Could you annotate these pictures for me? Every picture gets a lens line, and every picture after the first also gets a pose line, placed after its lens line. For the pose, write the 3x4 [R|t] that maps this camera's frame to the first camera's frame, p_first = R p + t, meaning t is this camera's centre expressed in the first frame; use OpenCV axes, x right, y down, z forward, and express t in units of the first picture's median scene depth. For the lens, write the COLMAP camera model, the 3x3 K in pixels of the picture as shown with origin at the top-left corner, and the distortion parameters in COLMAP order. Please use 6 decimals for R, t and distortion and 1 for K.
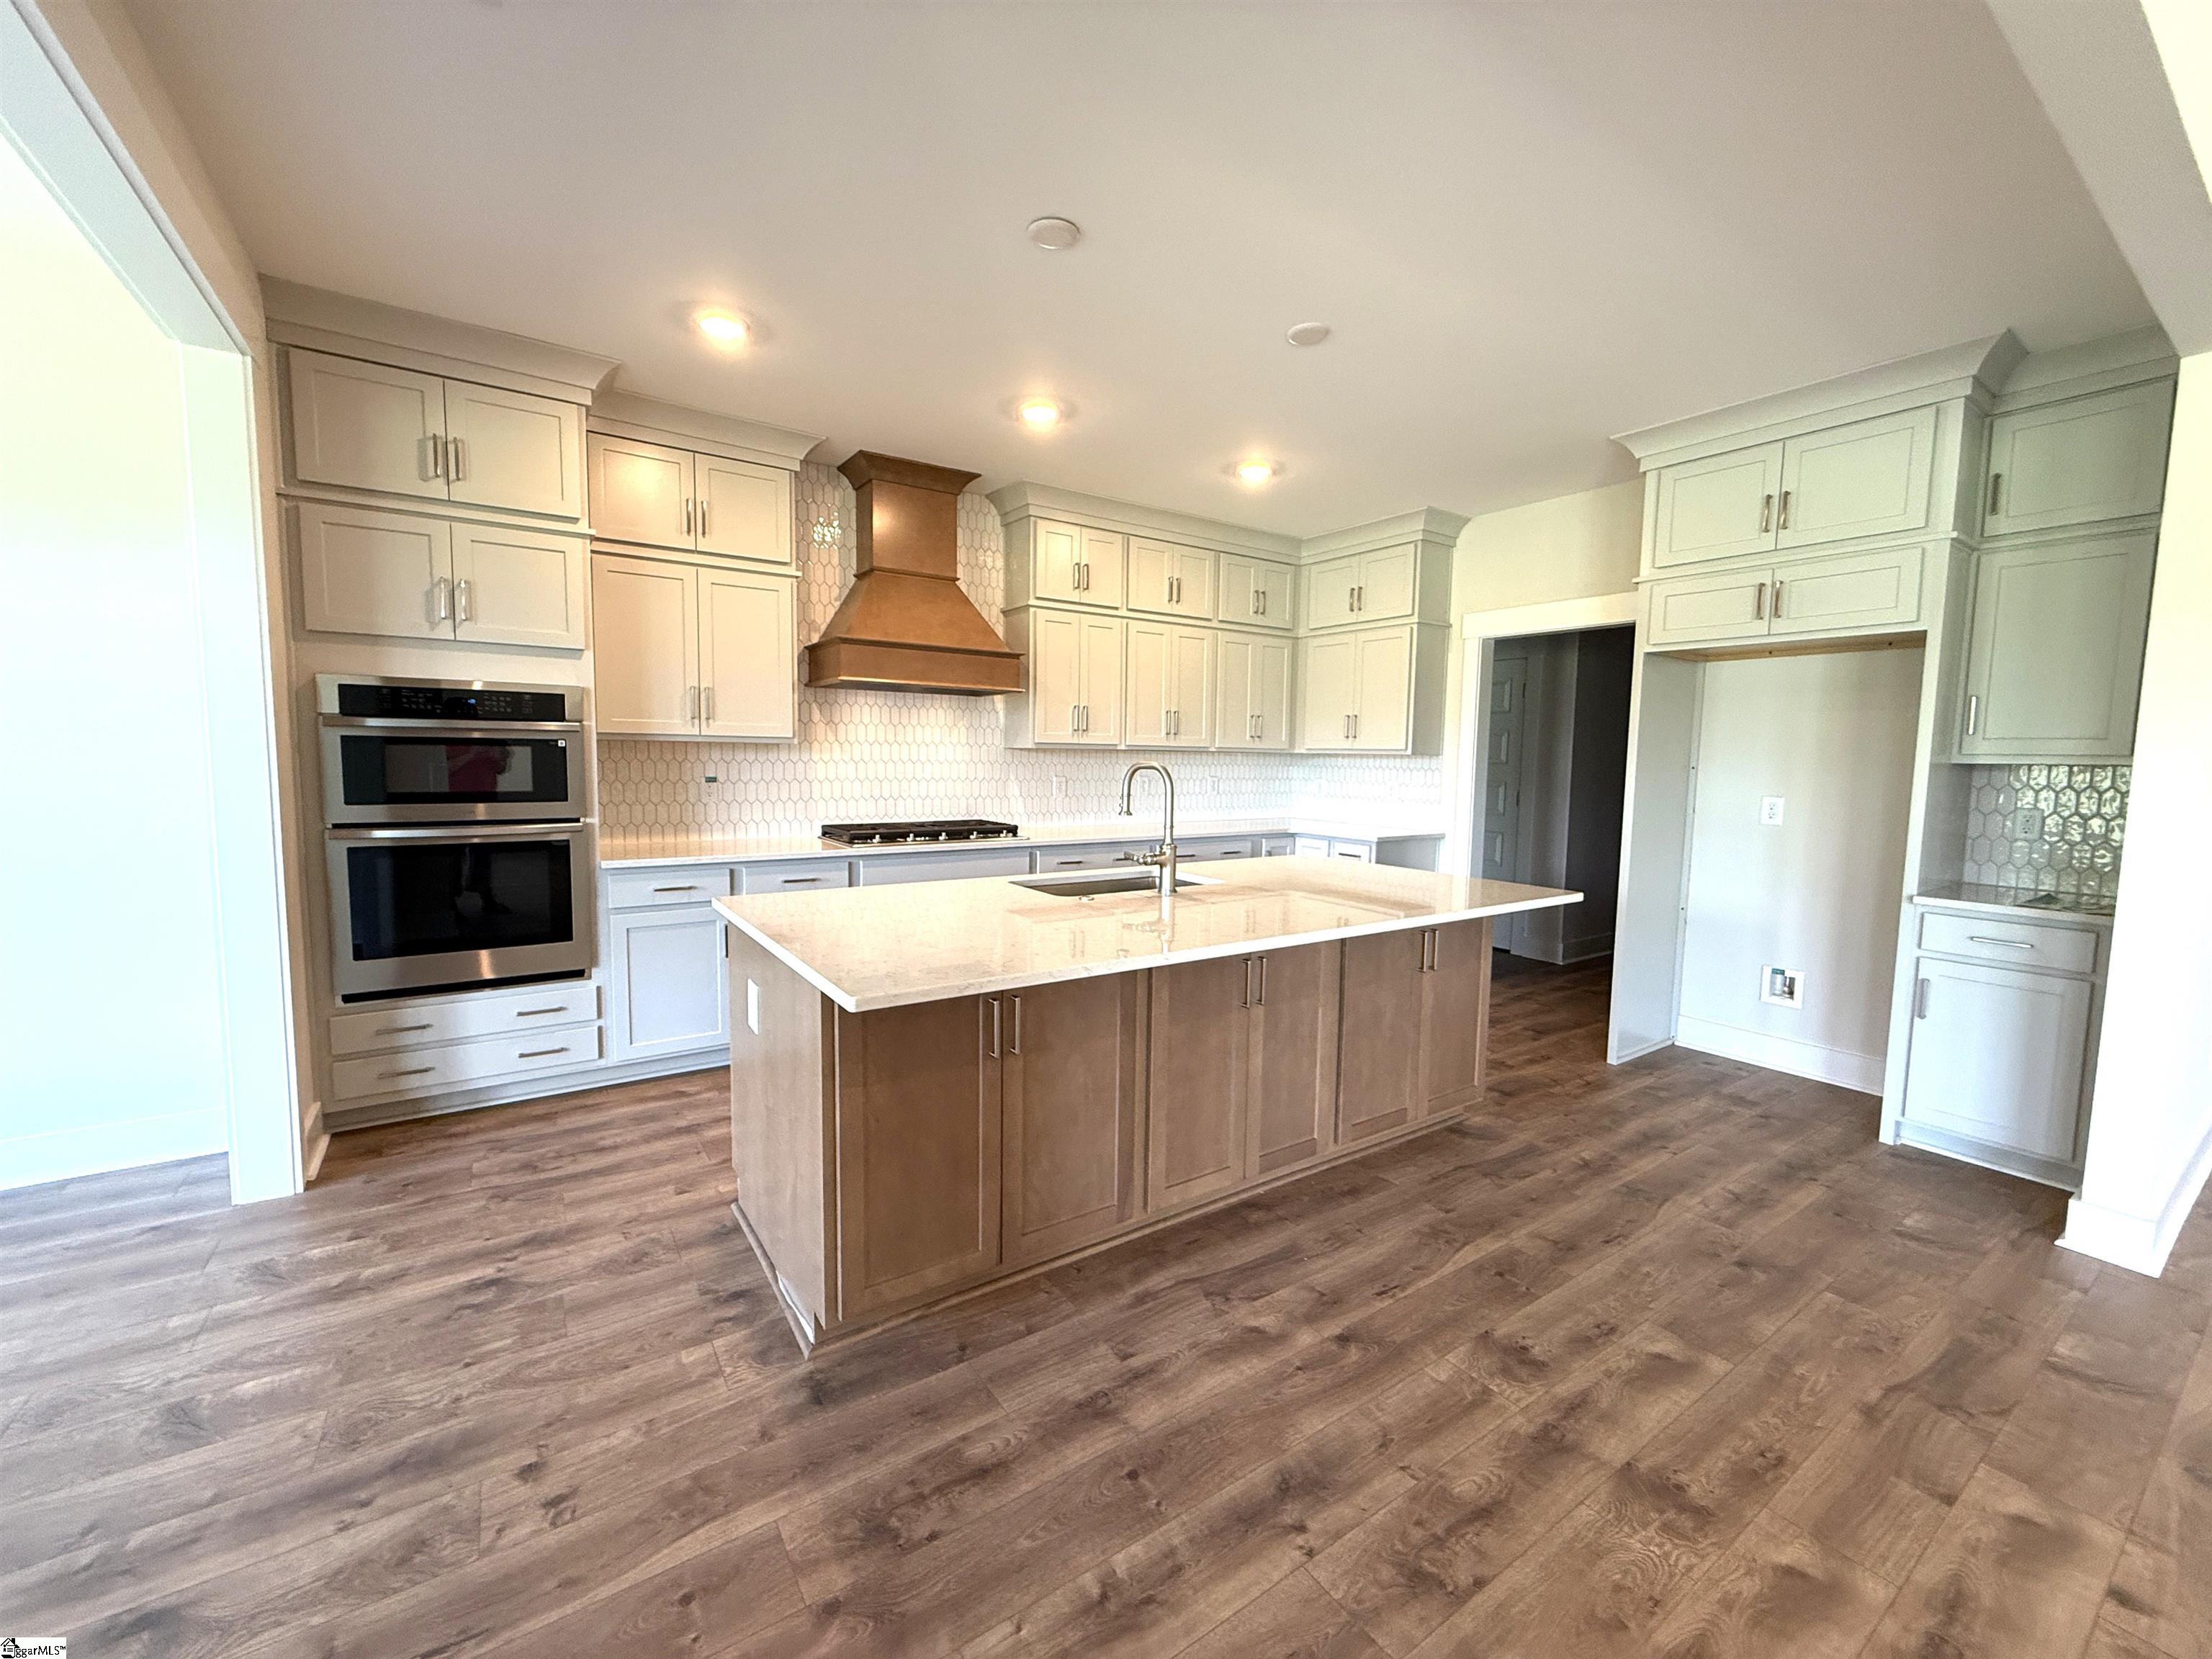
lens RADIAL K [[886.0, 0, 1097.0], [0, 886.0, 830.6], [0, 0, 1]] dist [-0.004228, -0.000526]
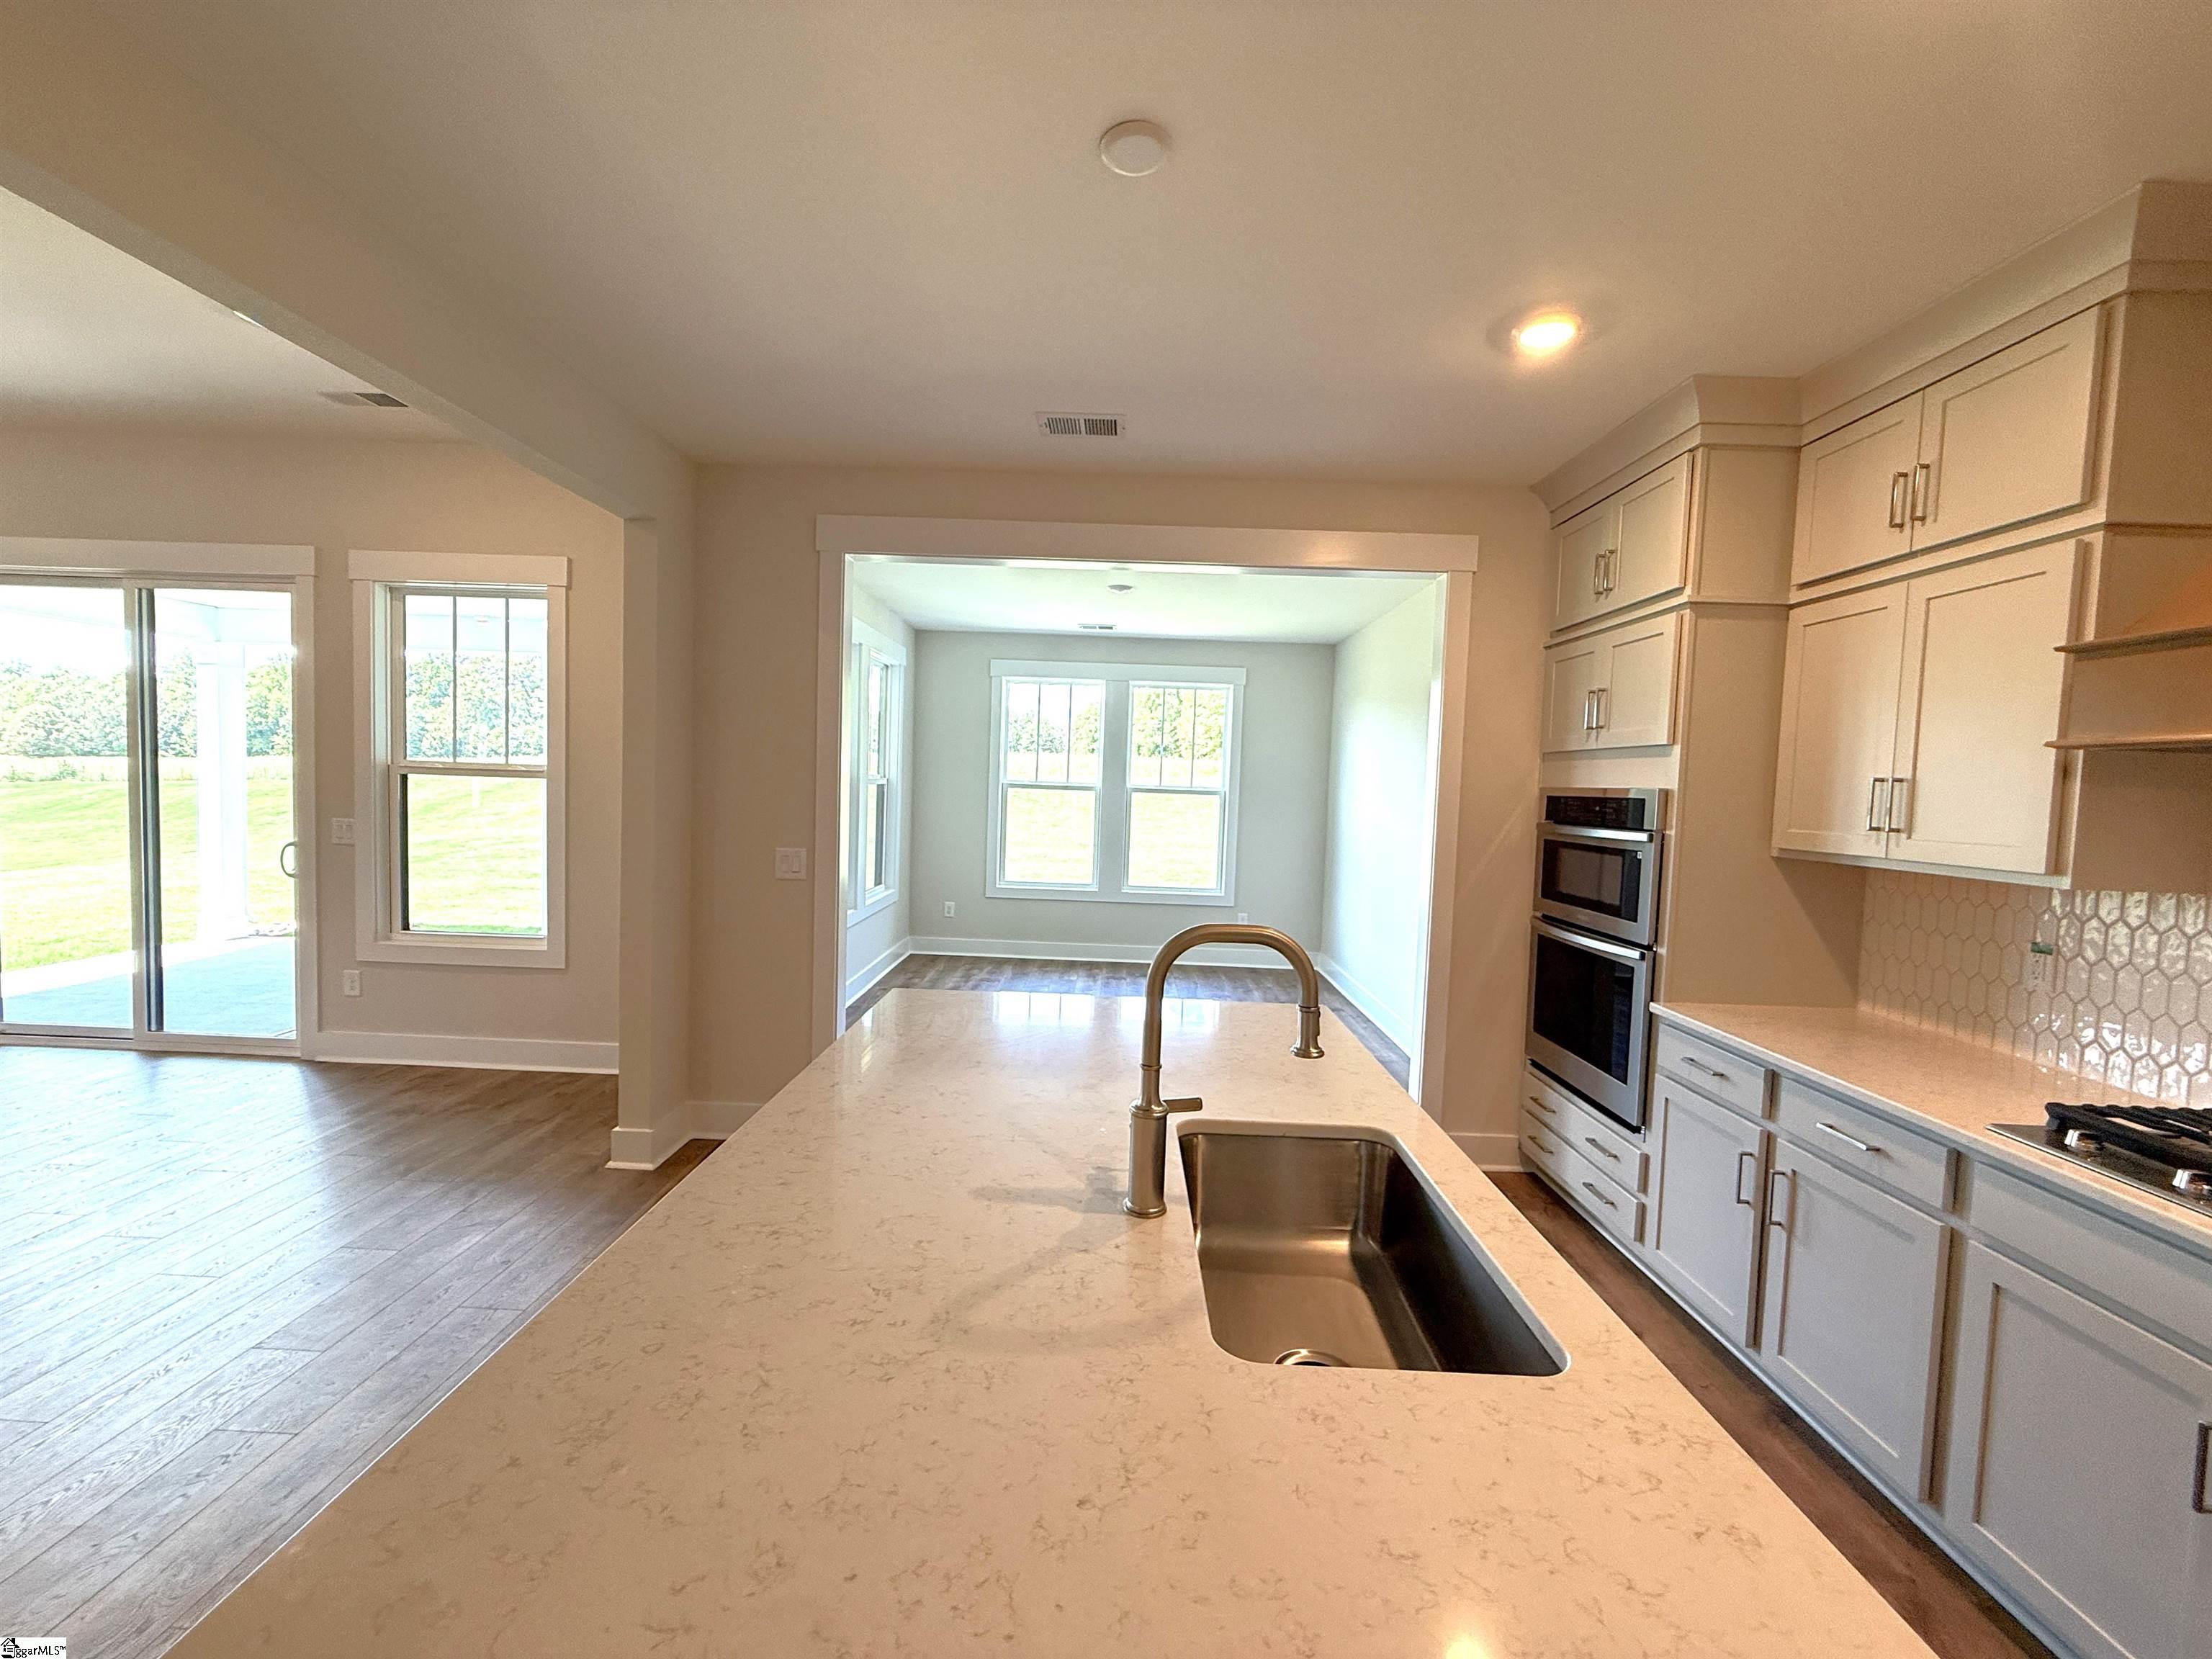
lens RADIAL K [[886.0, 0, 1107.5], [0, 886.0, 833.1], [0, 0, 1]] dist [-0.004228, -0.000526]
pose [[-0.569722, 0.011984, -0.821750, 0.411375], [-0.116768, 0.988569, 0.095372, -0.145205], [0.813500, 0.150289, -0.561811, 1.082858]]
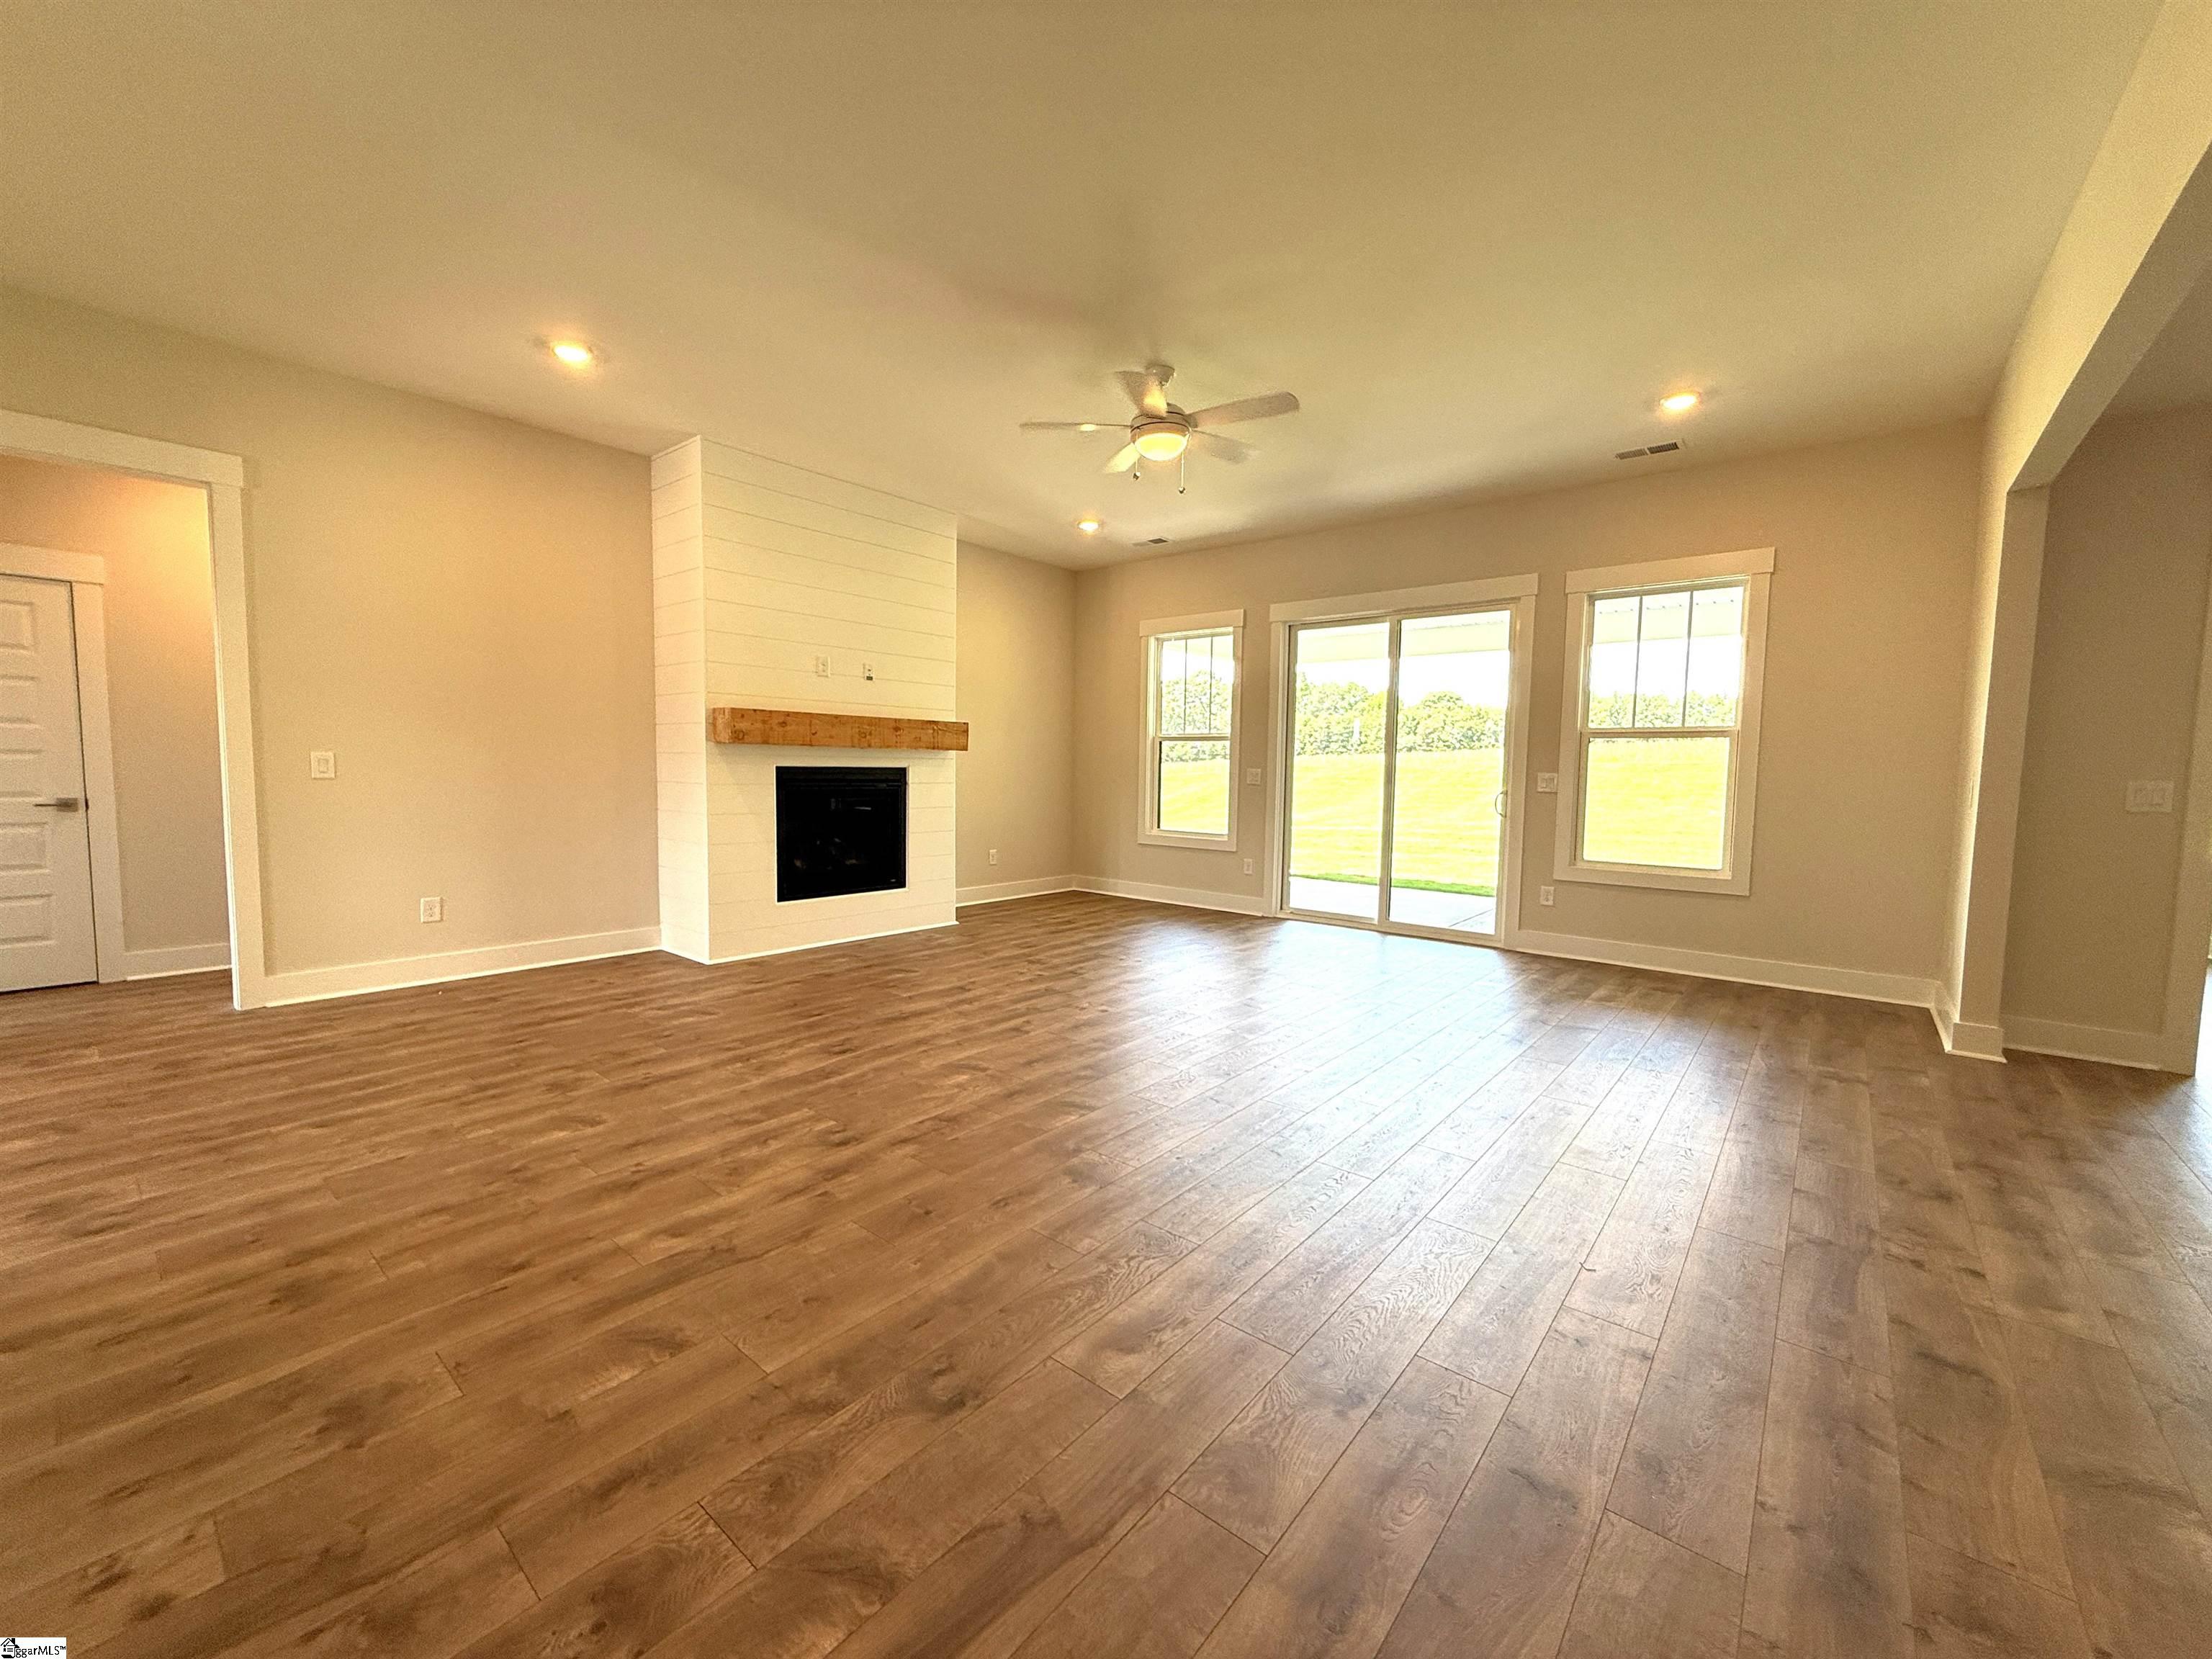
lens RADIAL K [[886.0, 0, 1084.3], [0, 886.0, 827.0], [0, 0, 1]] dist [-0.004228, -0.000526]
pose [[-0.962975, -0.009471, -0.269425, 1.382452], [-0.052321, 0.986946, 0.152314, -0.018277], [0.264465, 0.160771, -0.950900, 0.861045]]
